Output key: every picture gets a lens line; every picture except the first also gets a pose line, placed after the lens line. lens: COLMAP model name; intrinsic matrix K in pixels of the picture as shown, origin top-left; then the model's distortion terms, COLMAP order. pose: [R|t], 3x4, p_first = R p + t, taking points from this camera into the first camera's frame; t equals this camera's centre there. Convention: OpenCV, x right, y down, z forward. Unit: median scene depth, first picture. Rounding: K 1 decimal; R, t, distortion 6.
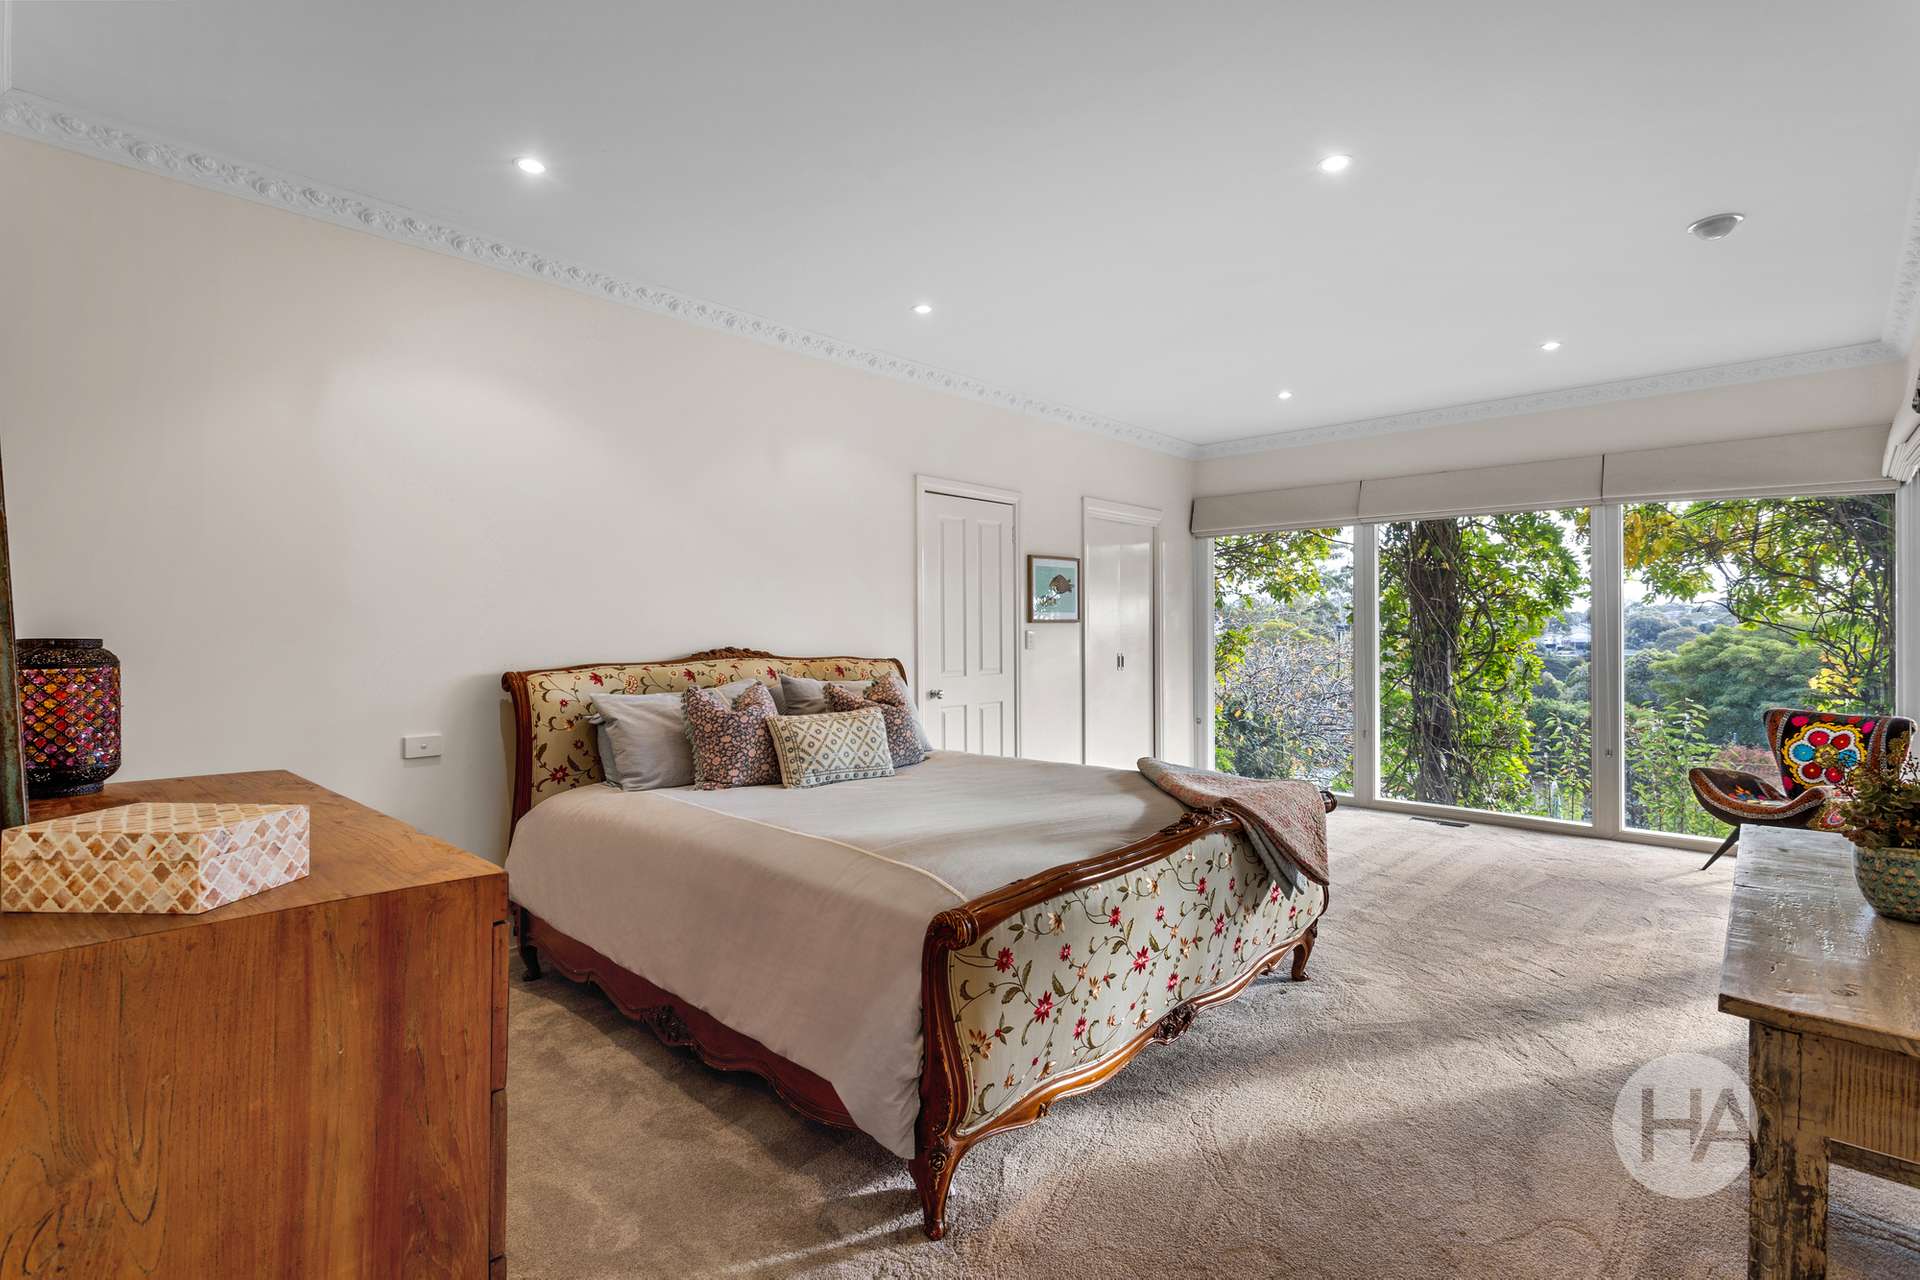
lens RADIAL K [[930.8, 0, 976.5], [0, 930.8, 633.1], [0, 0, 1]] dist [0.000371, 0.001517]
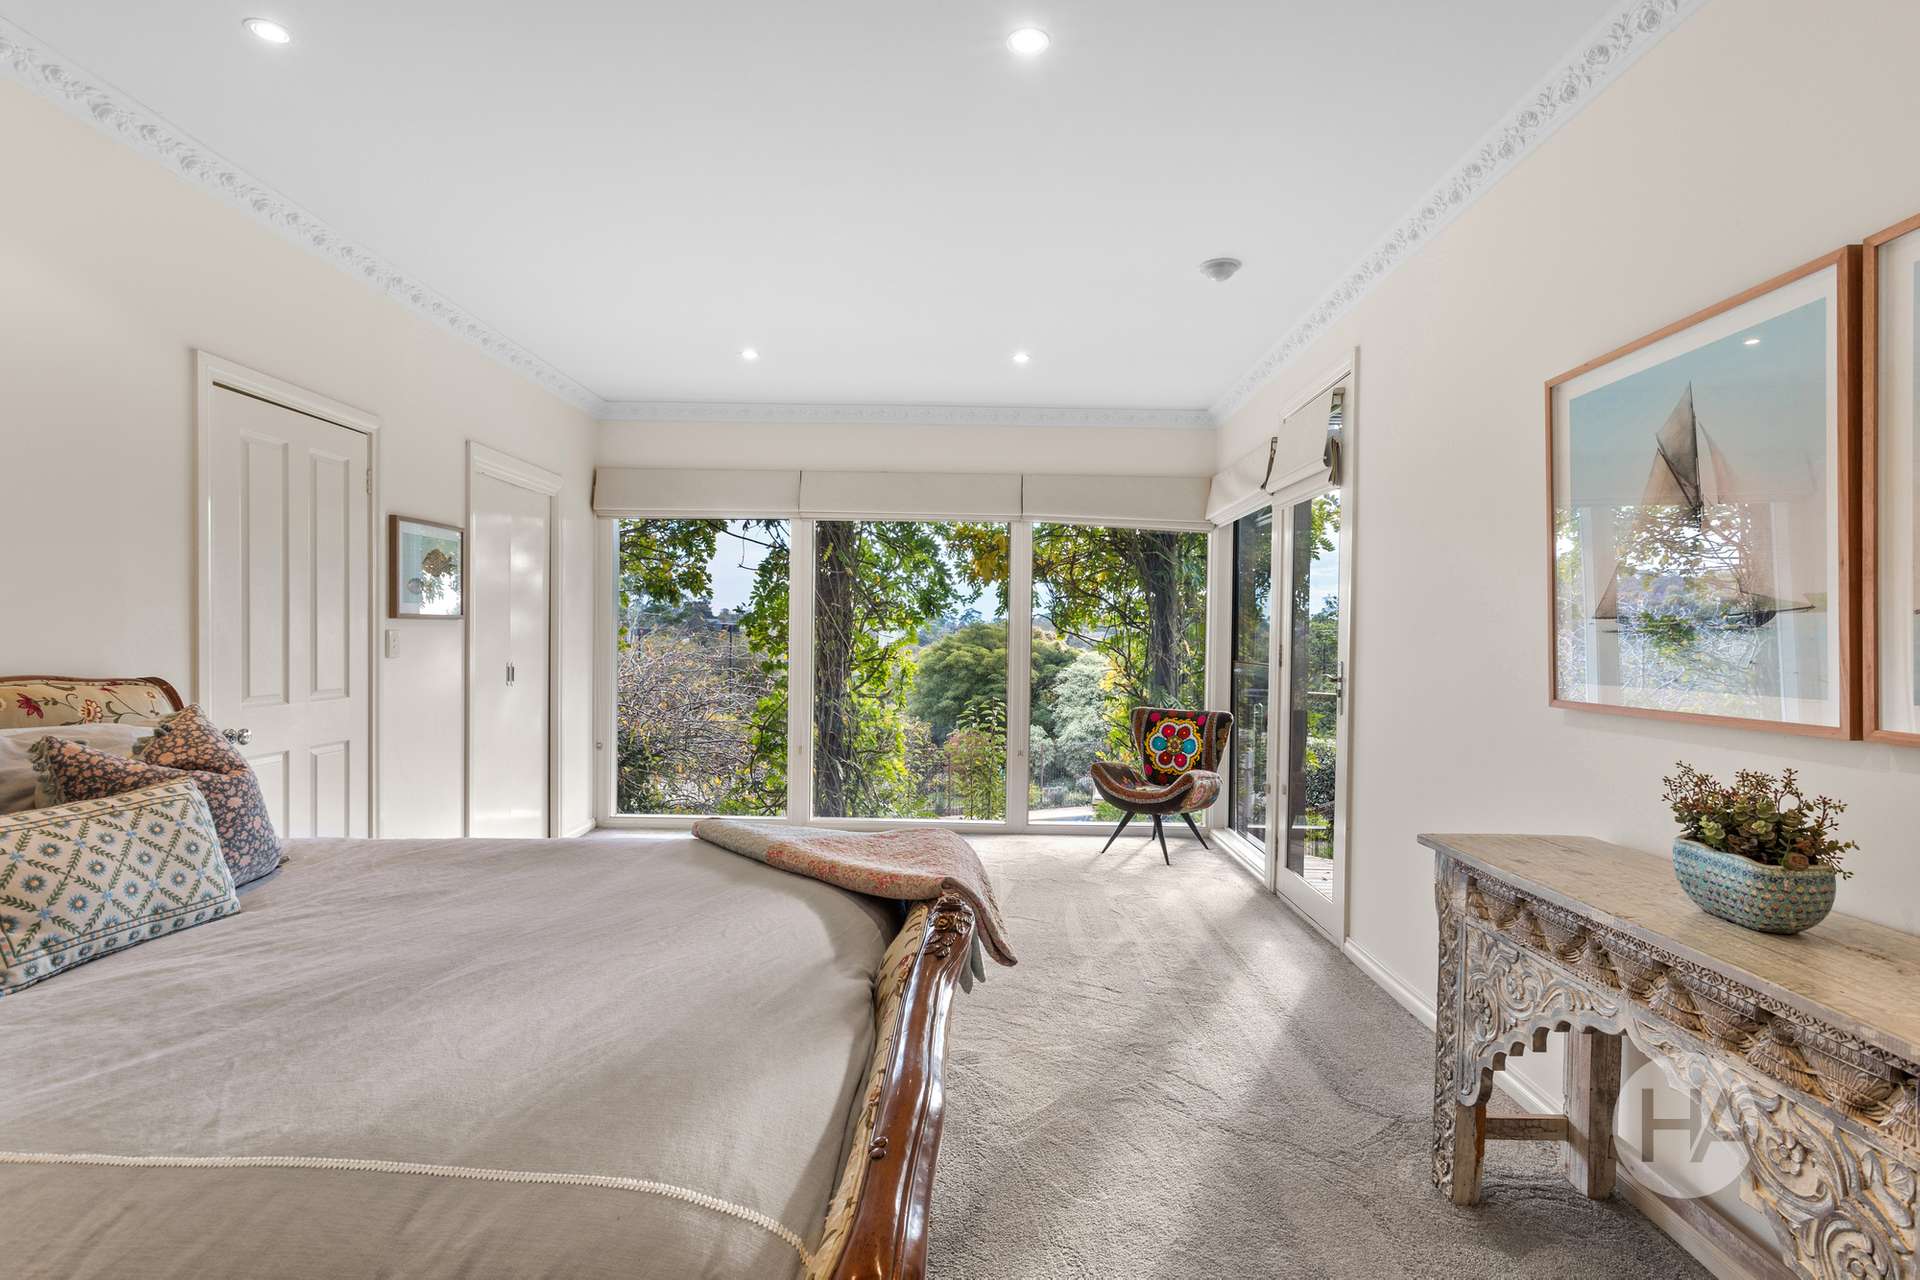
lens RADIAL K [[930.8, 0, 951.1], [0, 930.8, 654.9], [0, 0, 1]] dist [0.000371, 0.001517]
pose [[0.731851, -0.000471, 0.681464, -0.130410], [-0.013371, 0.999797, 0.015052, -0.000406], [-0.681333, -0.020127, 0.731697, 0.312481]]
